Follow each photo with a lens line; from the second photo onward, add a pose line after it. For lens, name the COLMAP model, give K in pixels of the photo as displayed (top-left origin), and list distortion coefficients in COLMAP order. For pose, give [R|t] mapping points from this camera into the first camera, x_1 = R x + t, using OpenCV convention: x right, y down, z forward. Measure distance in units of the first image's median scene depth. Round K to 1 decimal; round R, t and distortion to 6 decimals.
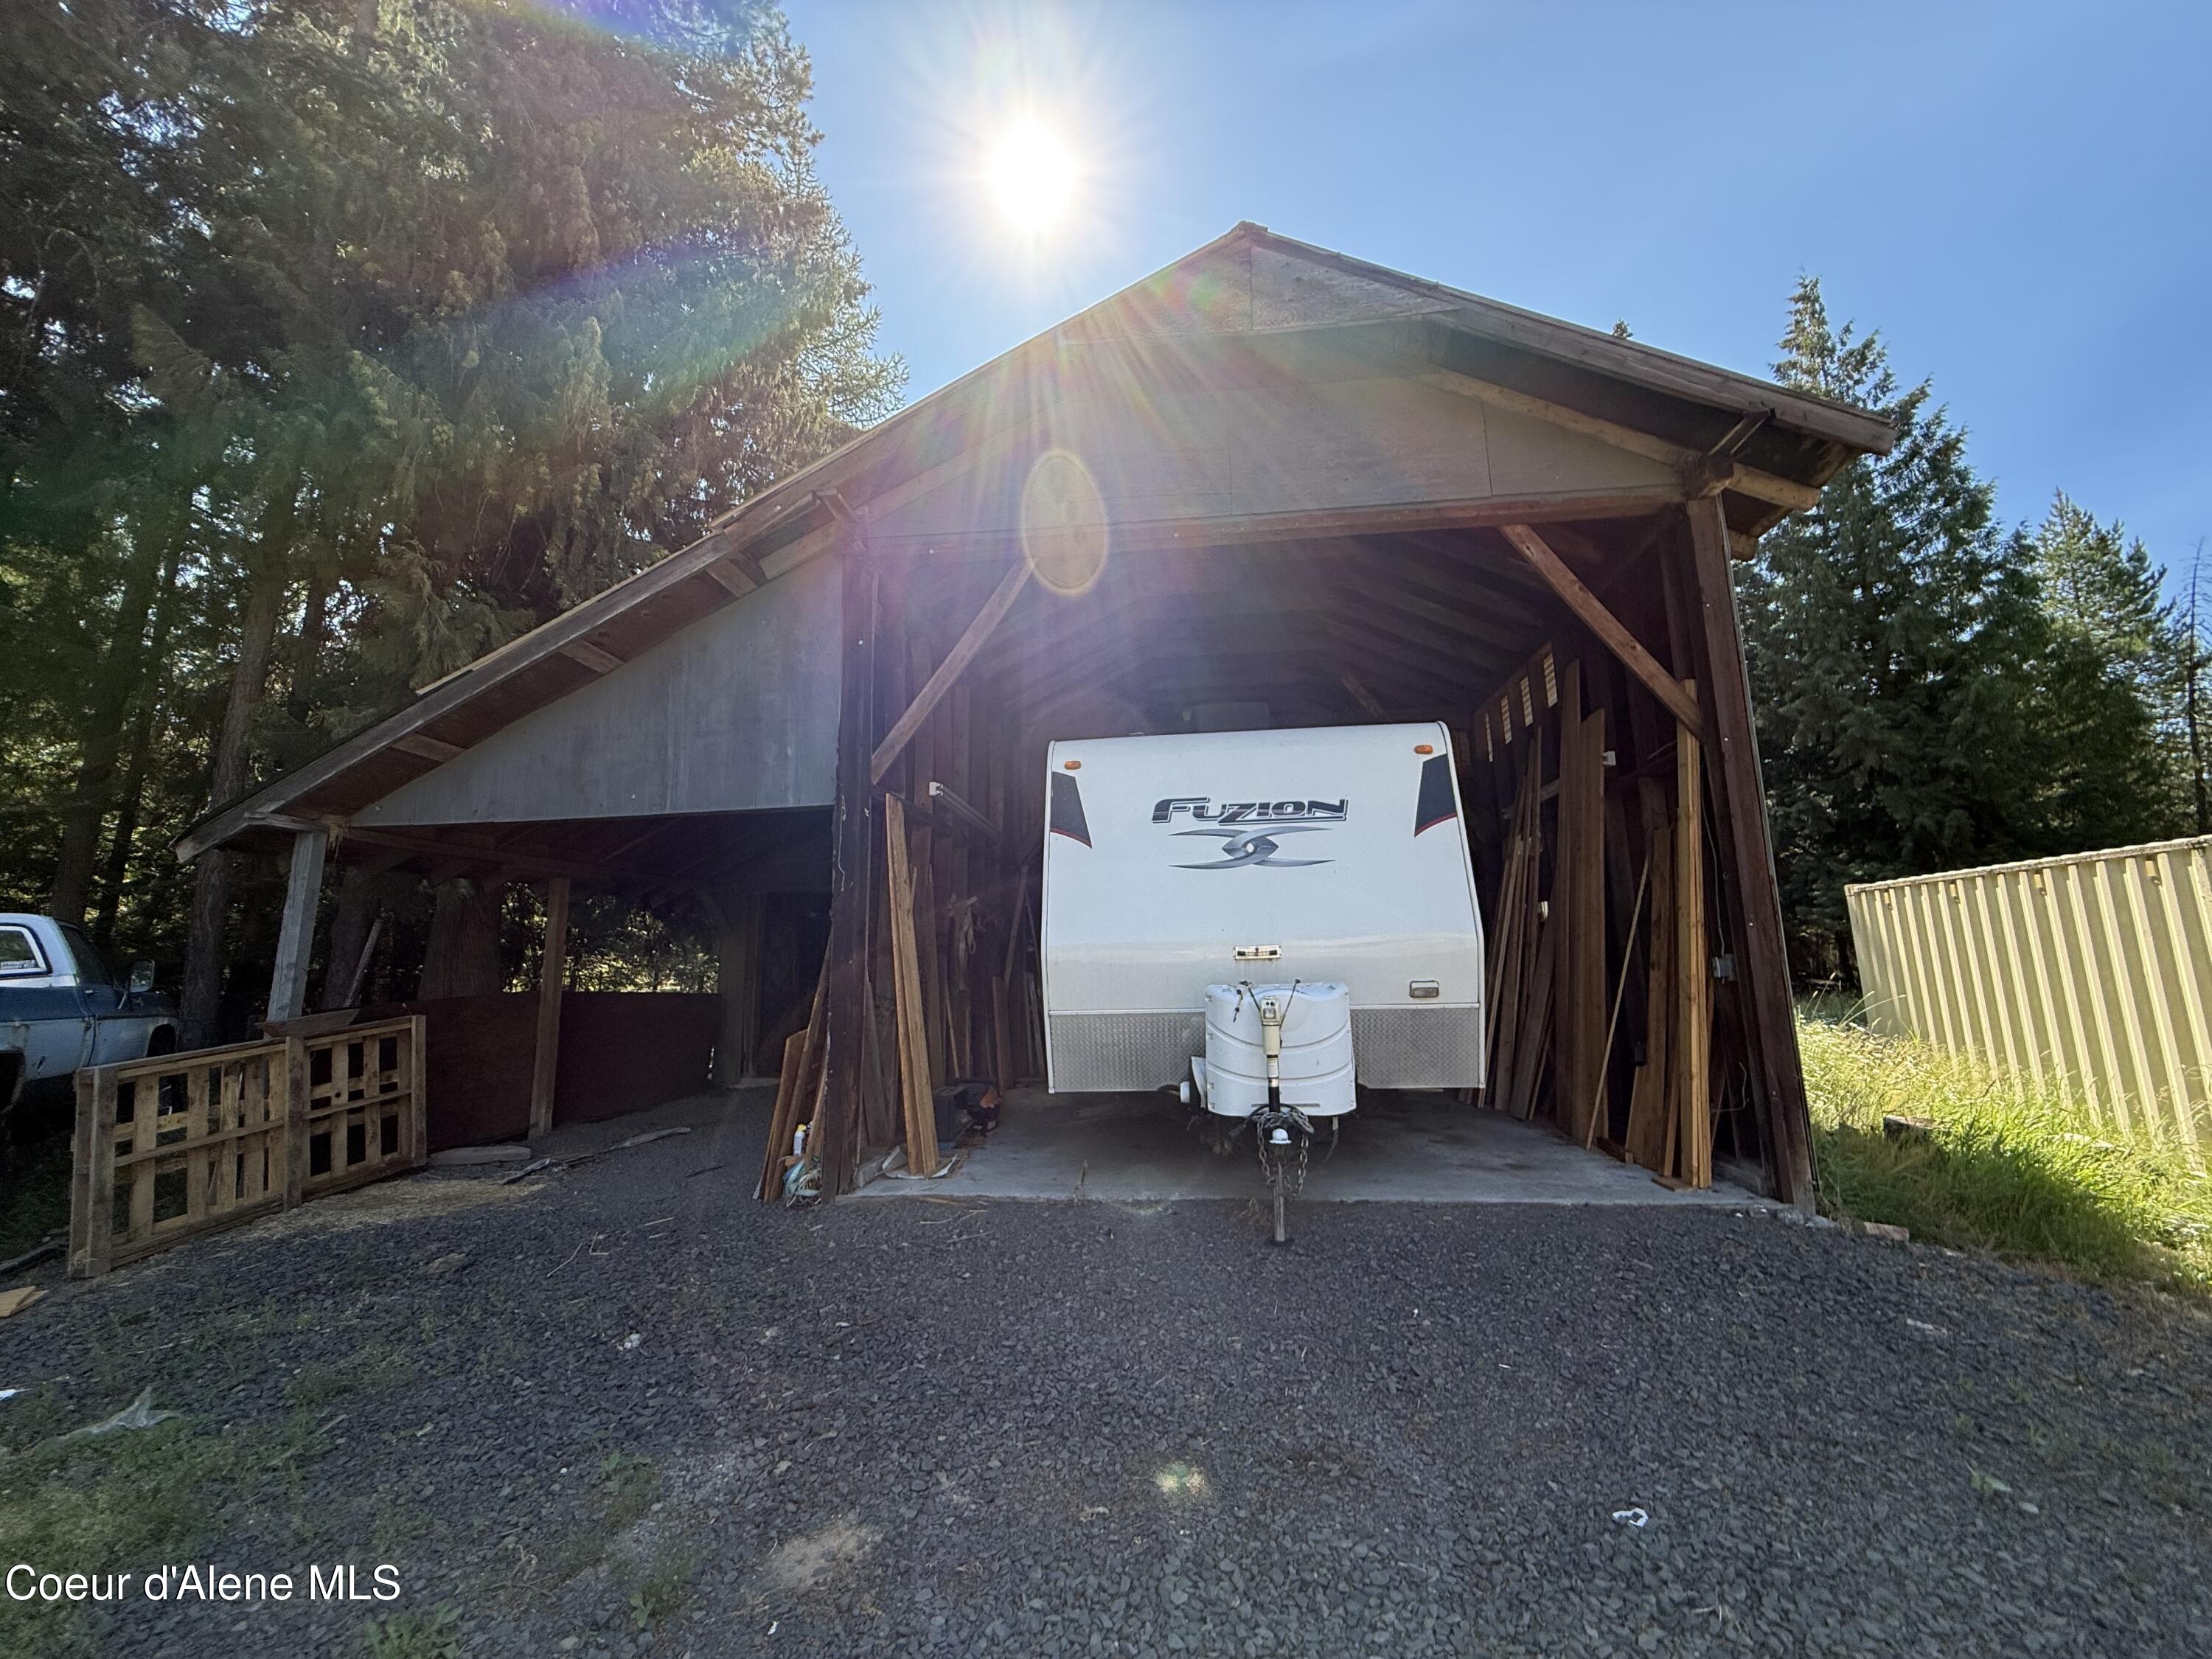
lens RADIAL K [[881.5, 0, 1106.0], [0, 881.5, 829.5], [0, 0, 1]] dist [0.001467, 0.000591]
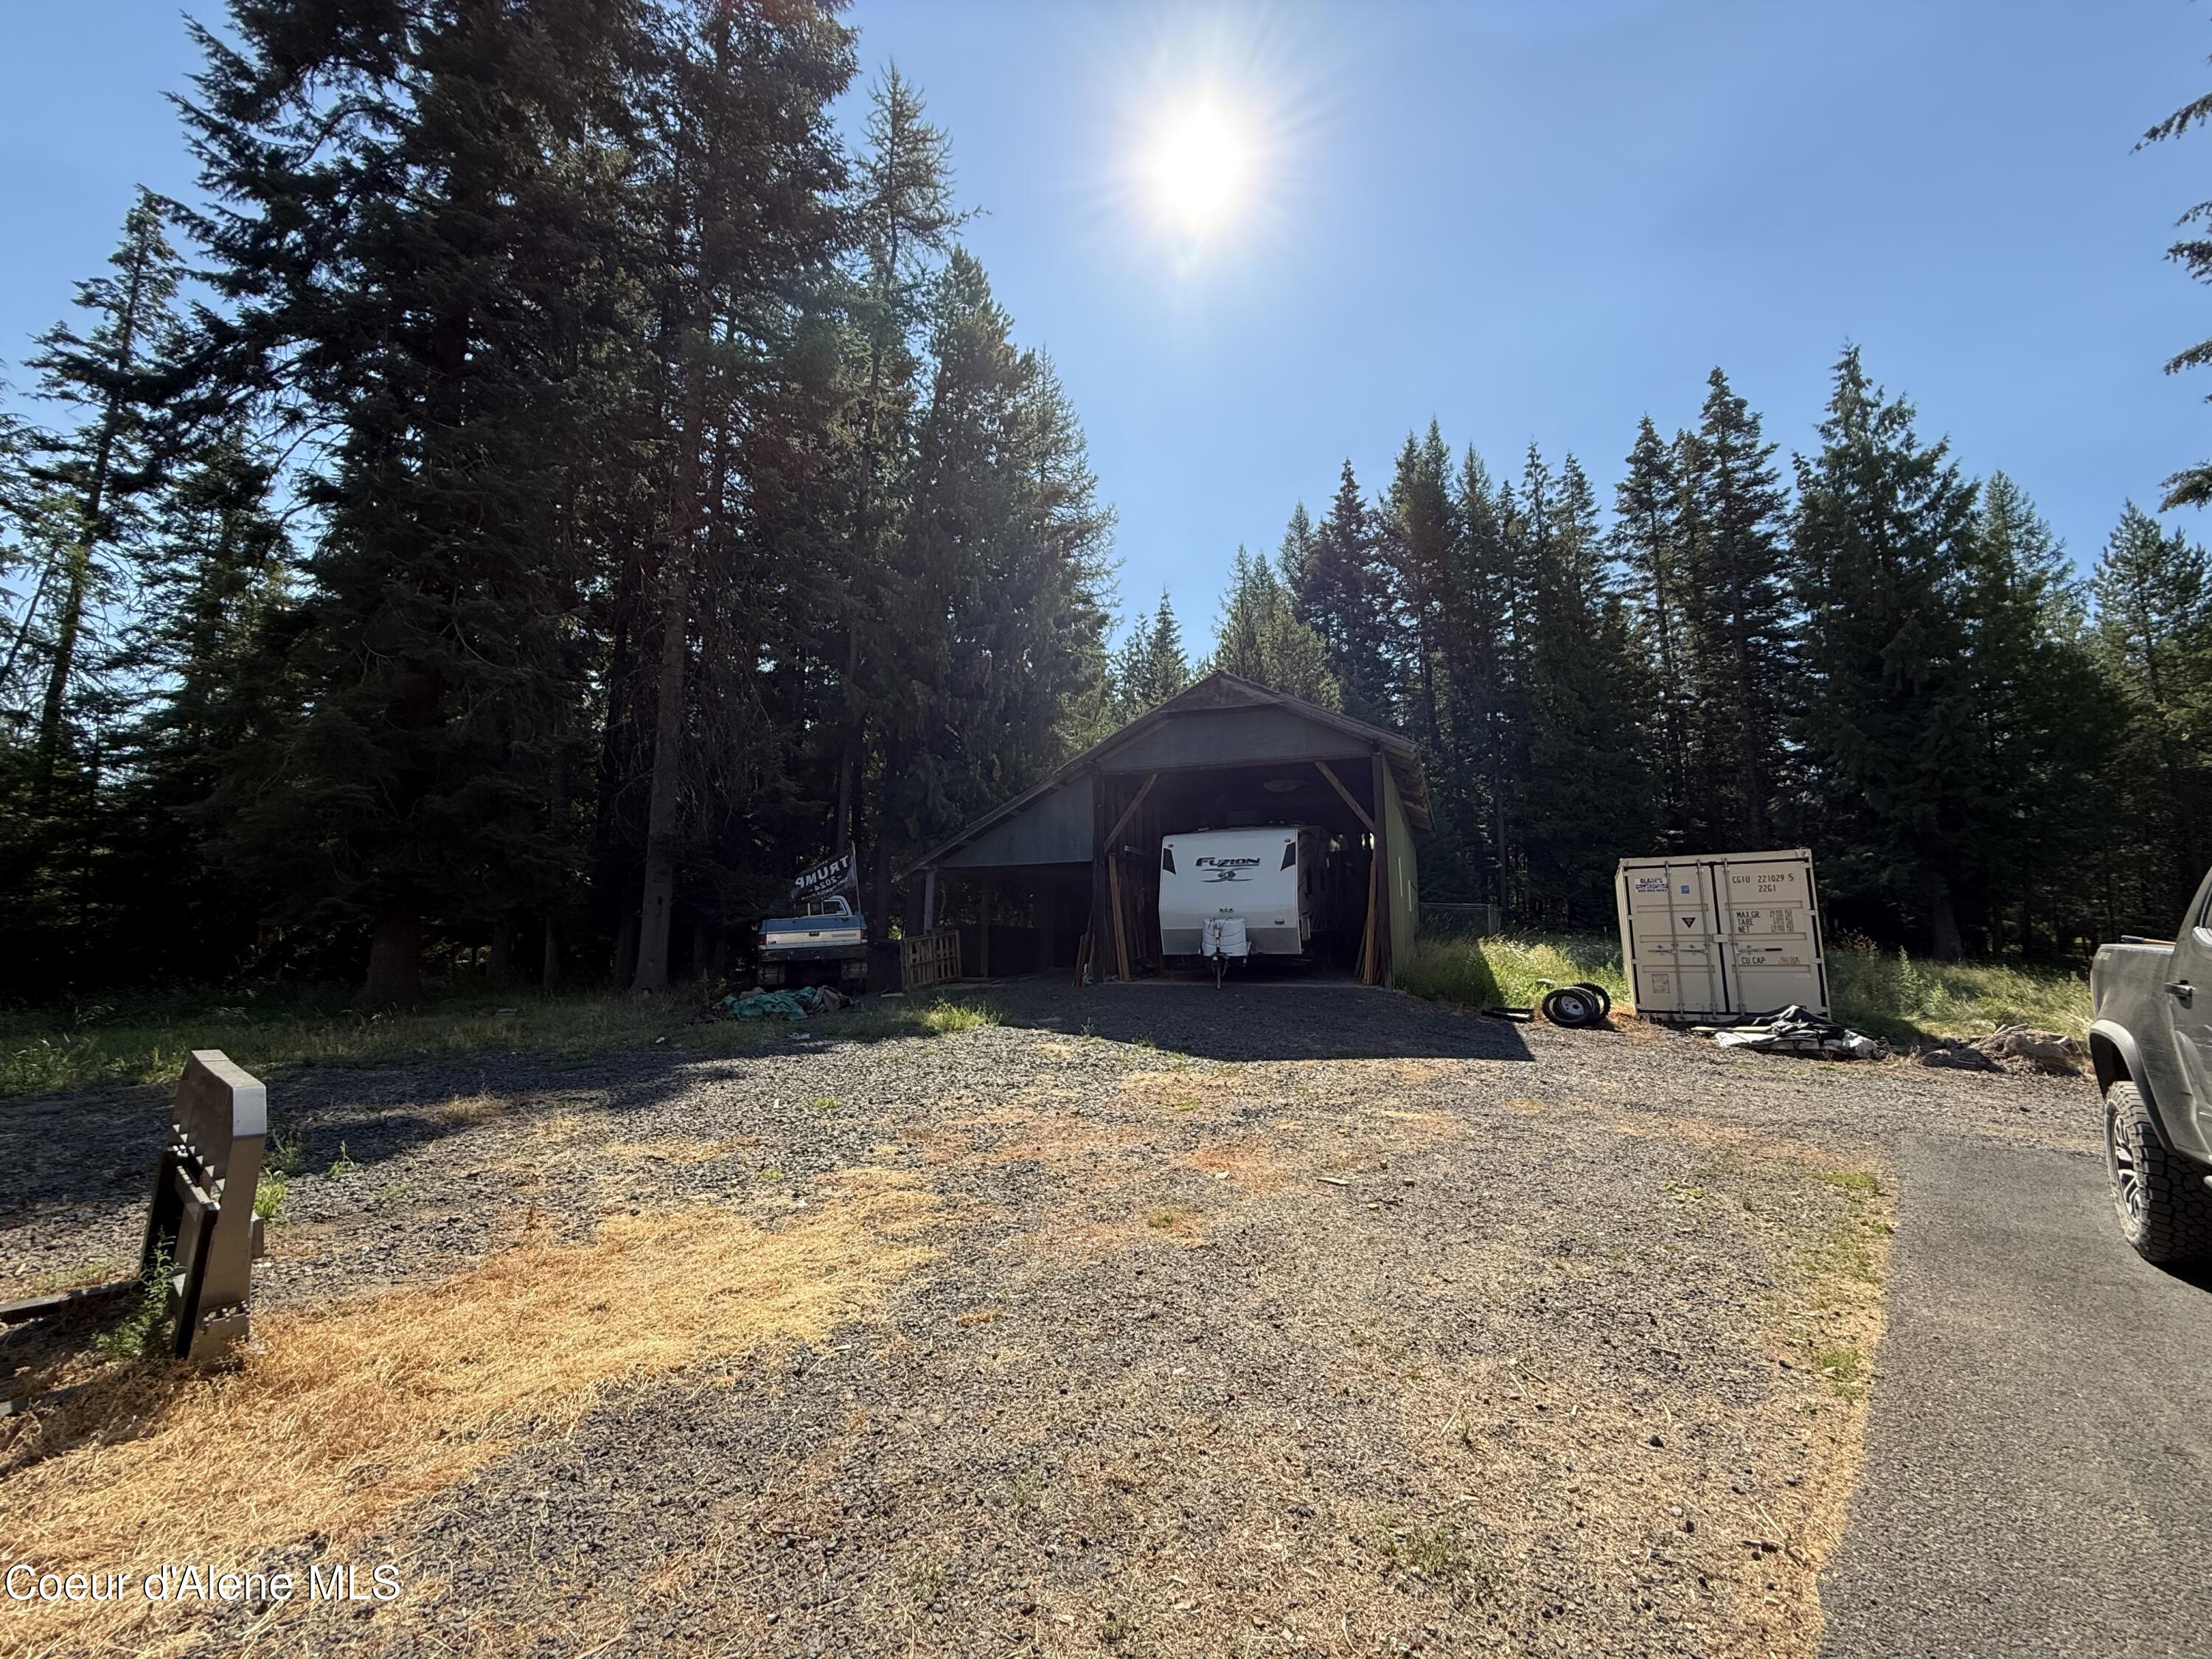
lens RADIAL K [[879.4, 0, 1106.0], [0, 879.4, 829.5], [0, 0, 1]] dist [0.017788, 0.000265]
pose [[0.970694, -0.017457, -0.239684, 0.463769], [0.027864, 0.998807, 0.040098, -0.255205], [0.238698, -0.045602, 0.970022, -1.918304]]
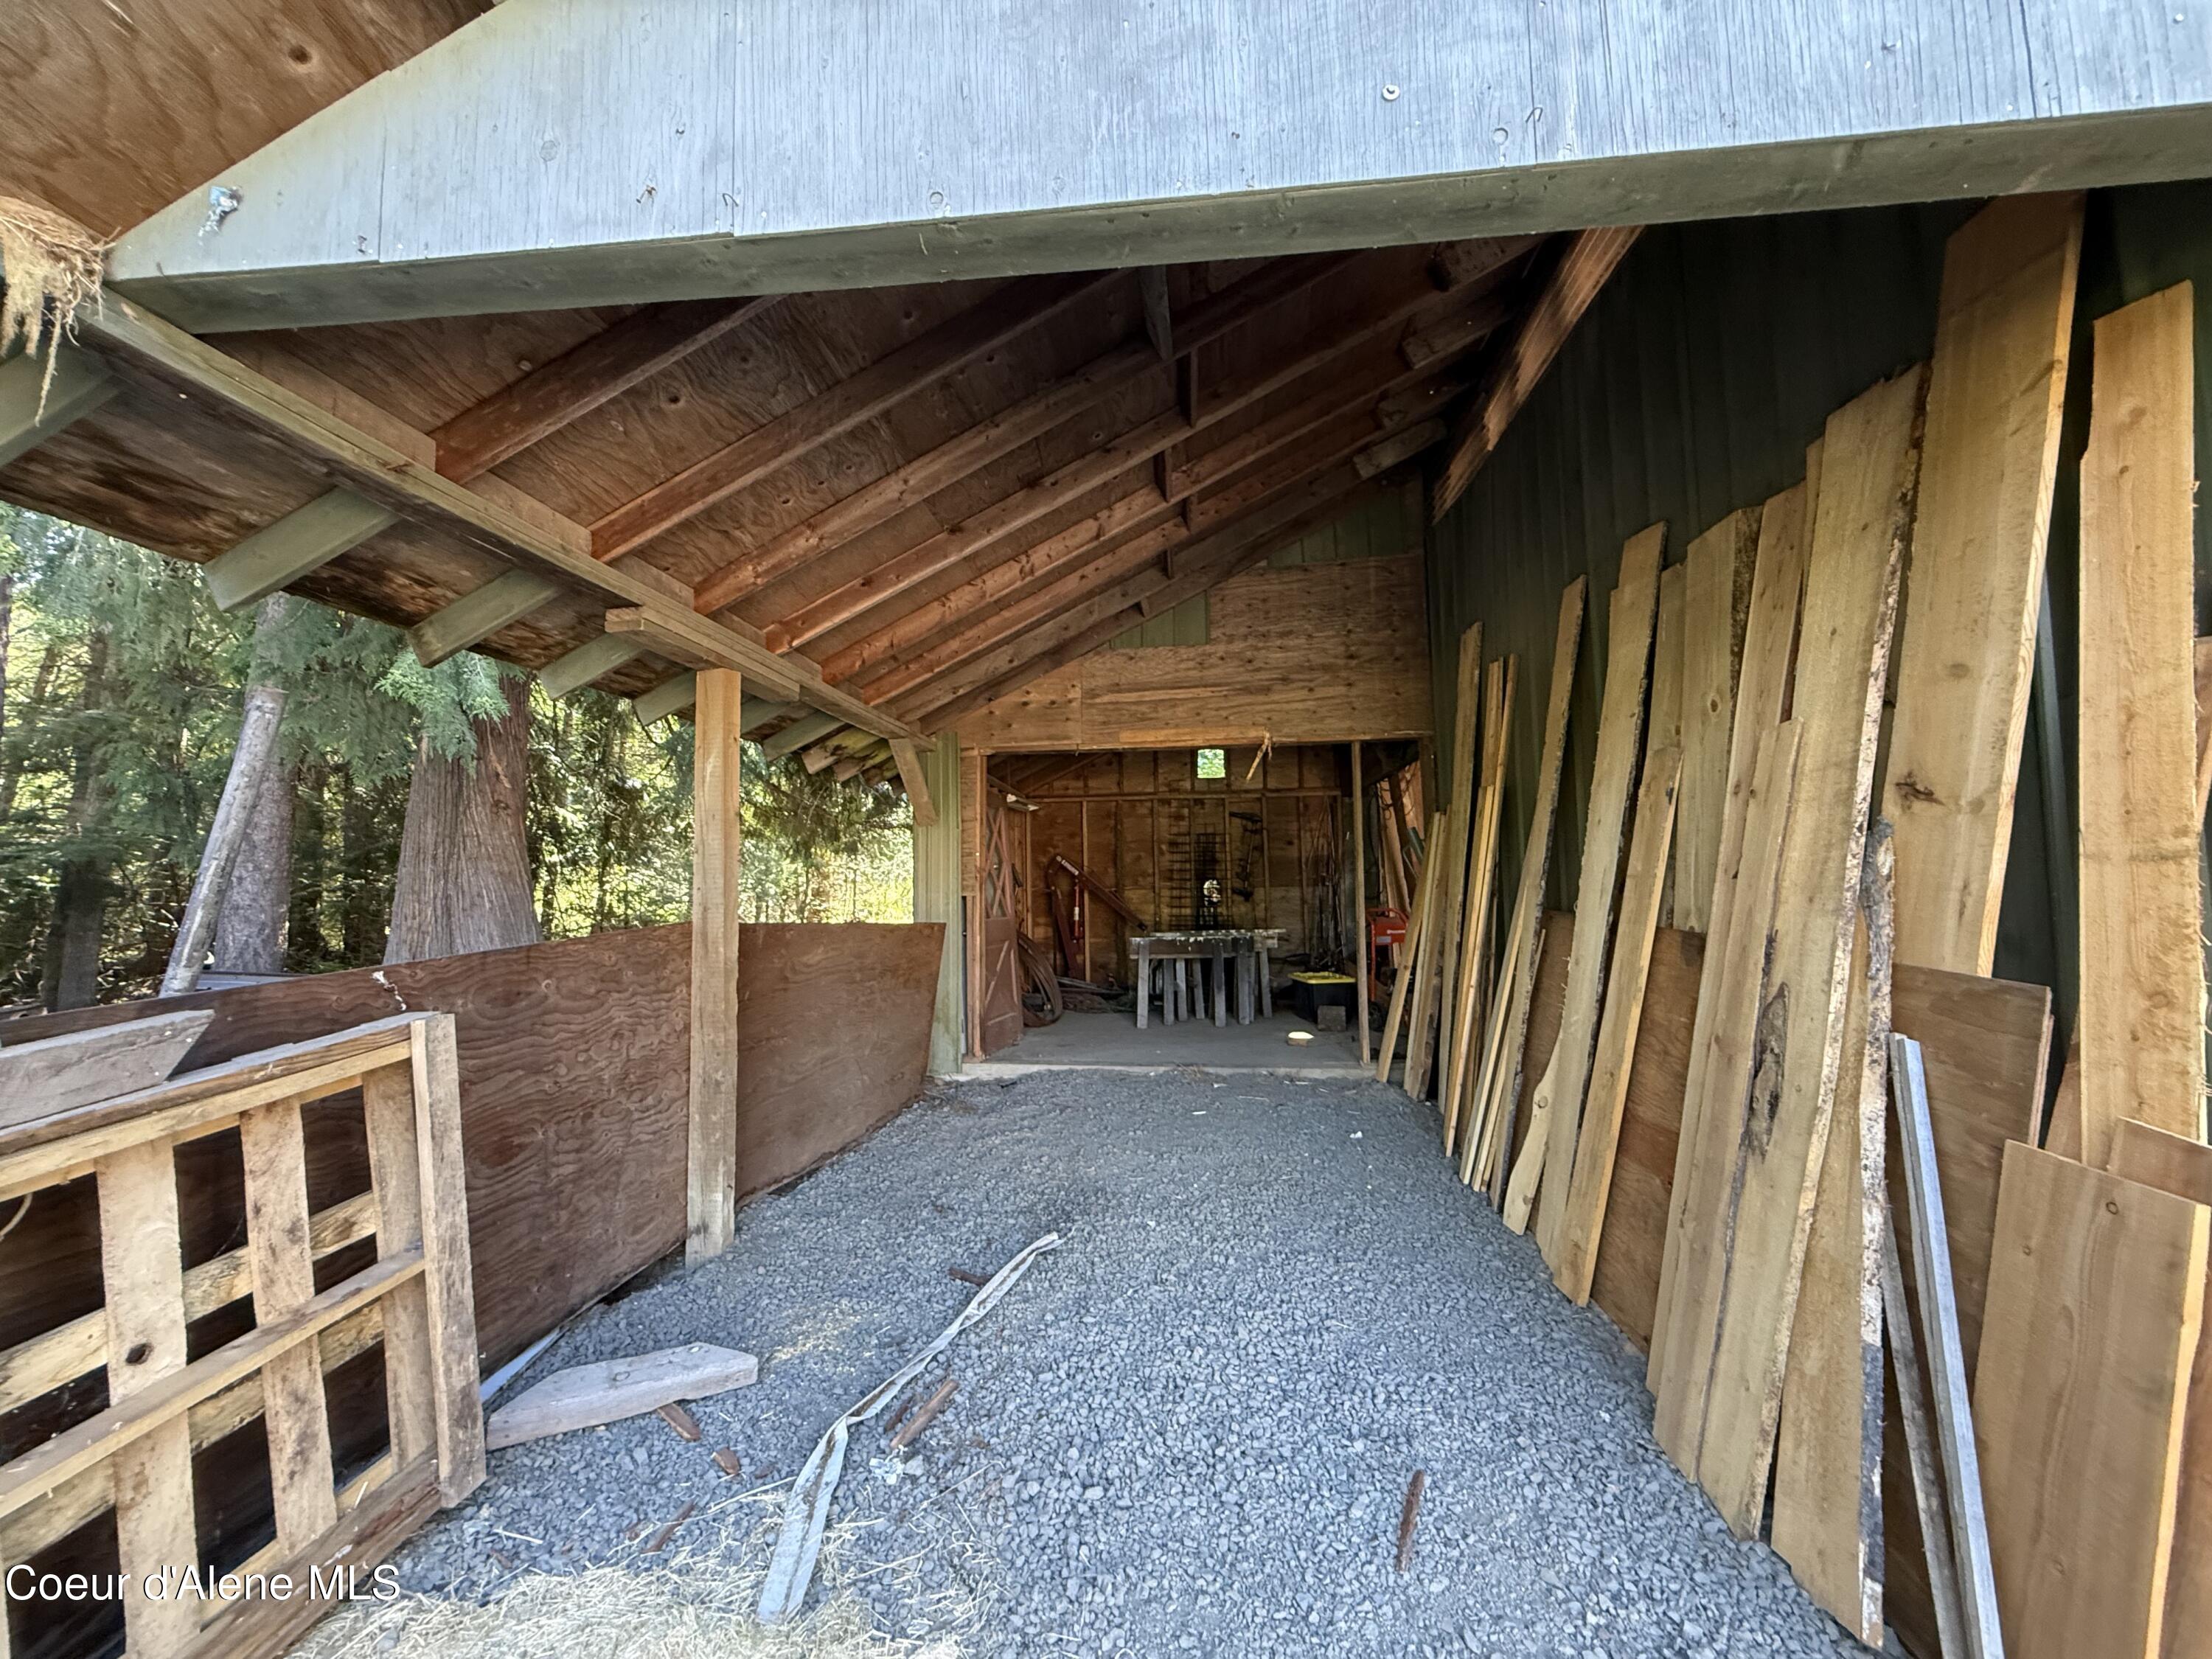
lens RADIAL K [[881.5, 0, 1106.0], [0, 881.5, 829.5], [0, 0, 1]] dist [0.001467, 0.000591]
pose [[0.999171, 0.013269, 0.038482, -0.630774], [-0.016939, 0.995174, 0.096657, 0.128098], [-0.037014, -0.097229, 0.994574, 0.783876]]
